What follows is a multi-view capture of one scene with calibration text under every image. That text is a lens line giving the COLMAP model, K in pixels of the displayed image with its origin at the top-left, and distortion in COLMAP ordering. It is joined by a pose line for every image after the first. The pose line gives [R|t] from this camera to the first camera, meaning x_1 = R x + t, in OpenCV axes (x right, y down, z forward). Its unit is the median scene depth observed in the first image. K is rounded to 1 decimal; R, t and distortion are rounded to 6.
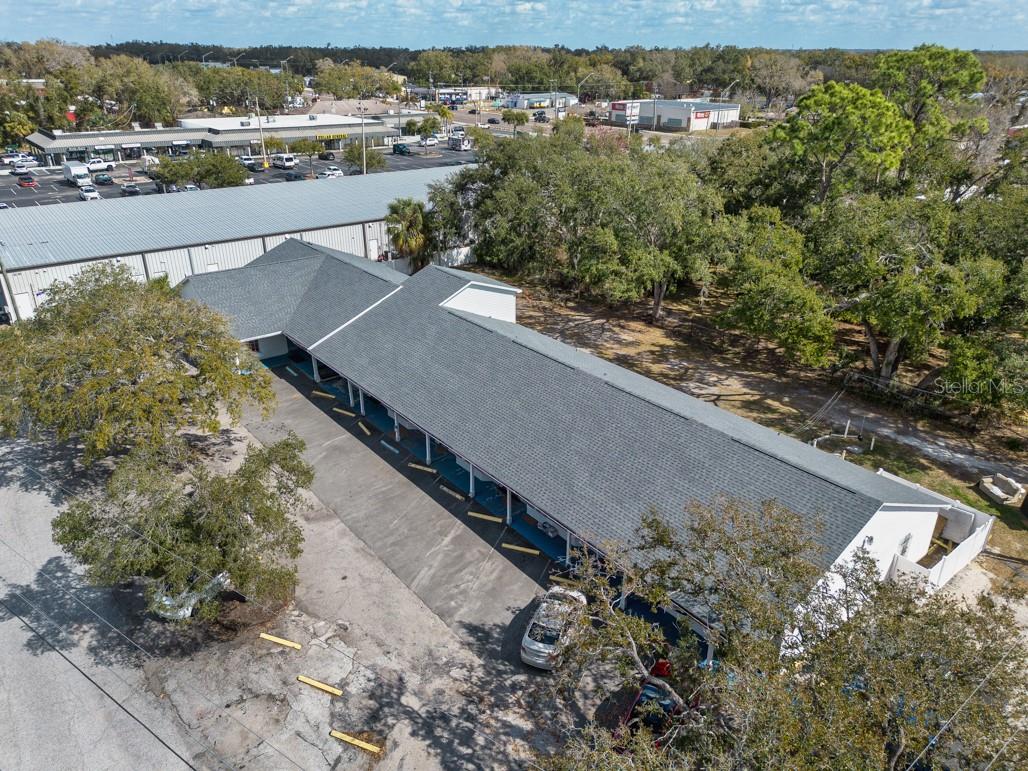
lens RADIAL K [[730.8, 0, 514.0], [0, 730.8, 385.5], [0, 0, 1]] dist [0.003537, -0.000756]
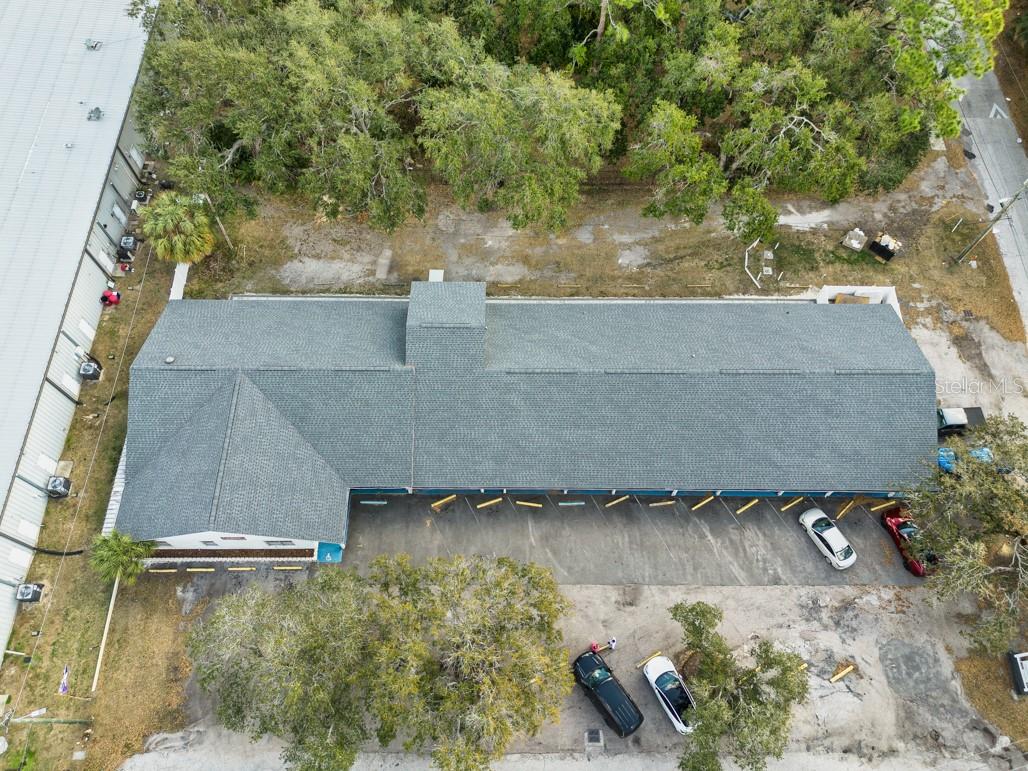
lens RADIAL K [[714.2, 0, 515.2], [0, 714.2, 405.1], [0, 0, 1]] dist [0.058139, -0.001760]
pose [[0.624656, -0.703792, 0.338353, -0.523106], [0.311196, 0.621745, 0.718742, -0.911615], [-0.716214, -0.343673, 0.607394, 0.413666]]
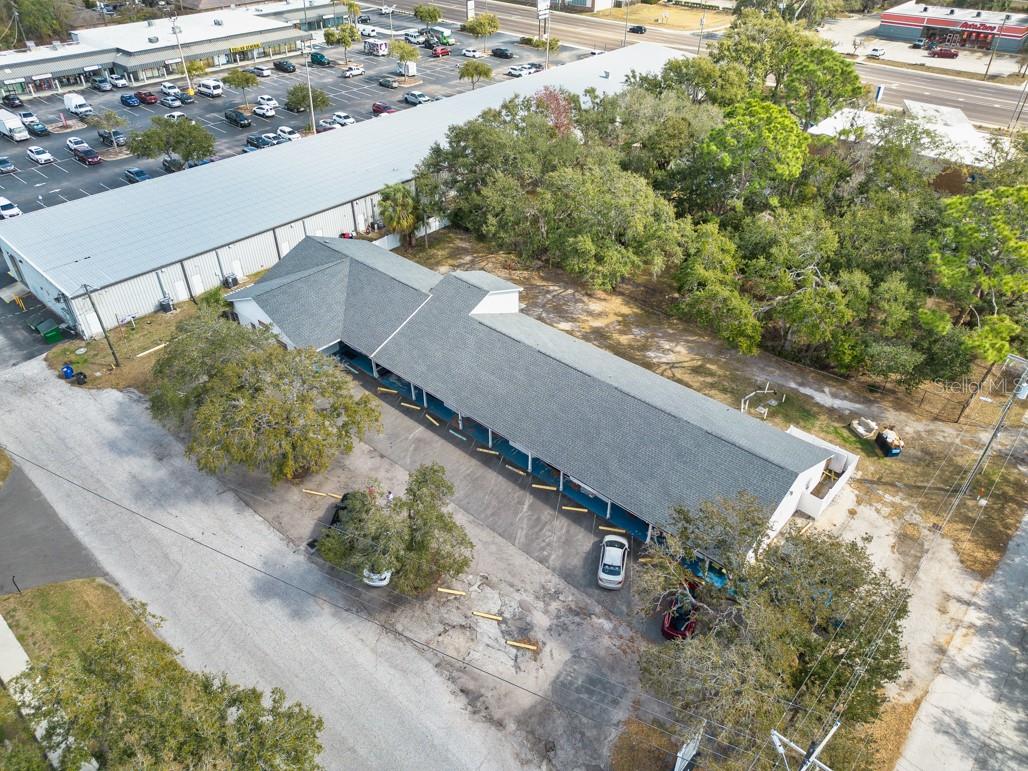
lens RADIAL K [[714.2, 0, 515.2], [0, 714.2, 405.1], [0, 0, 1]] dist [0.058139, -0.001760]
pose [[0.986438, -0.092144, 0.135831, -0.244372], [0.058771, 0.970970, 0.231870, -0.285130], [-0.153253, -0.220742, 0.963217, -0.323404]]
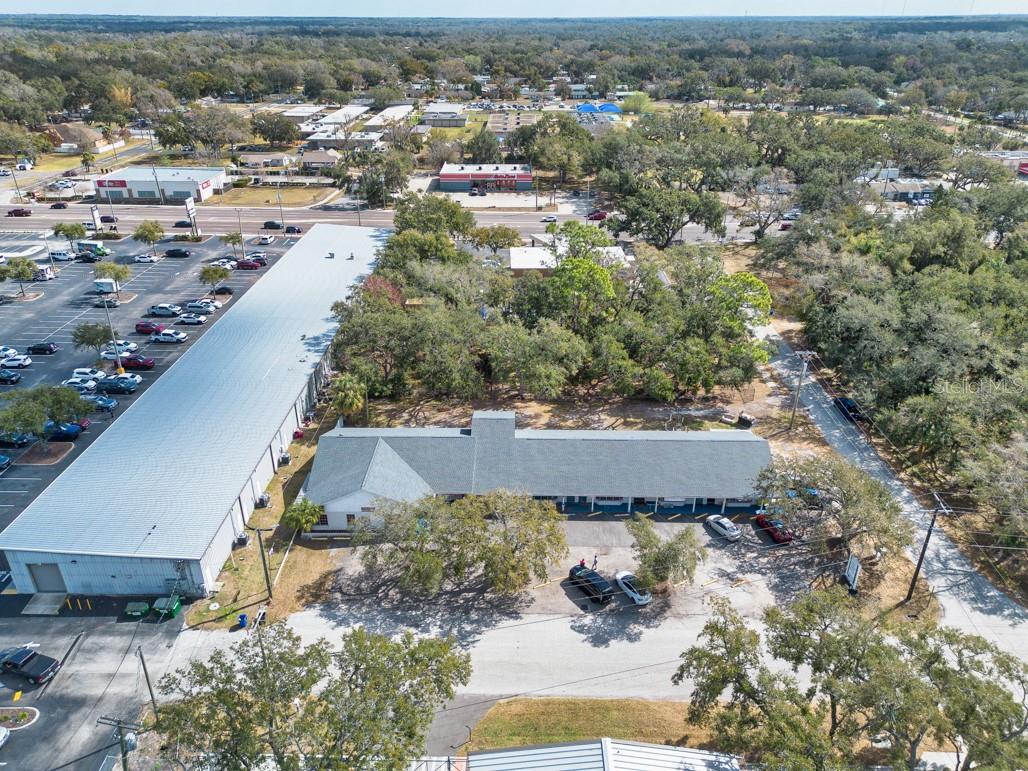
lens RADIAL K [[714.2, 0, 515.2], [0, 714.2, 405.1], [0, 0, 1]] dist [0.058139, -0.001760]
pose [[0.640543, -0.358764, 0.678965, -1.488789], [0.316639, 0.928890, 0.192103, -0.613405], [-0.699603, 0.091936, 0.708592, -0.298537]]
